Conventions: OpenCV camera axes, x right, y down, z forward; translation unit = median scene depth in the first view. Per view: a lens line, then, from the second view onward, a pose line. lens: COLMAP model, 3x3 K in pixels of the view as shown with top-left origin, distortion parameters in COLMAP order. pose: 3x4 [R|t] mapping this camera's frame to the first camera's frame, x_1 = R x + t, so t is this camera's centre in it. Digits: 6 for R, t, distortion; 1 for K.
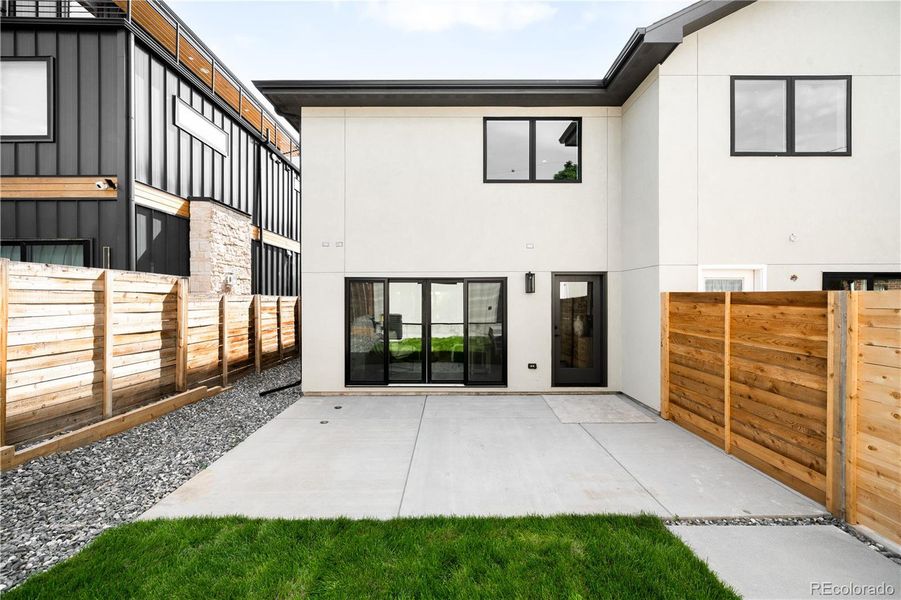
lens RADIAL K [[370.1, 0, 449.6], [0, 370.1, 295.5], [0, 0, 1]] dist [-0.001594, 0.000389]
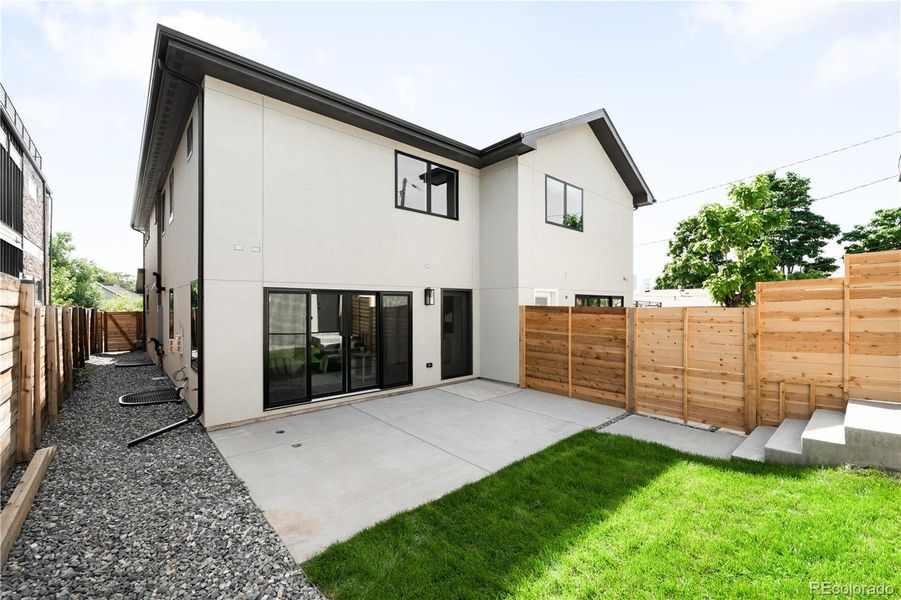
lens RADIAL K [[382.7, 0, 450.5], [0, 382.7, 300.0], [0, 0, 1]] dist [-0.000405, 0.000175]
pose [[0.737615, 0.009088, 0.675160, -0.768469], [-0.006463, 0.999959, -0.006399, -0.021128], [-0.675190, 0.000357, 0.737643, 0.032112]]
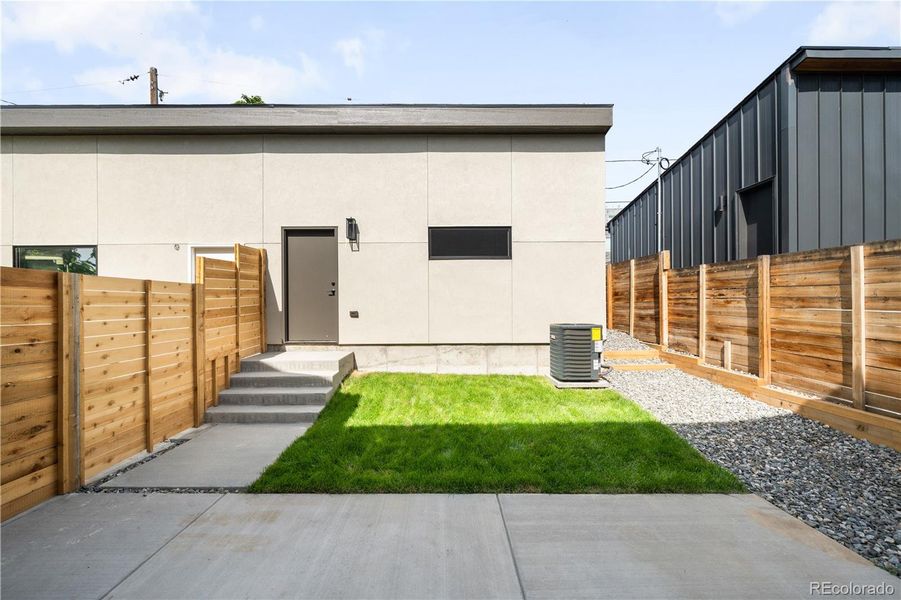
lens RADIAL K [[382.7, 0, 450.5], [0, 382.7, 300.0], [0, 0, 1]] dist [-0.000405, 0.000175]
pose [[-0.999869, 0.006249, -0.014942, -0.000246], [0.006513, 0.999822, -0.017689, 0.054865], [0.014829, -0.017784, -0.999732, 1.283269]]
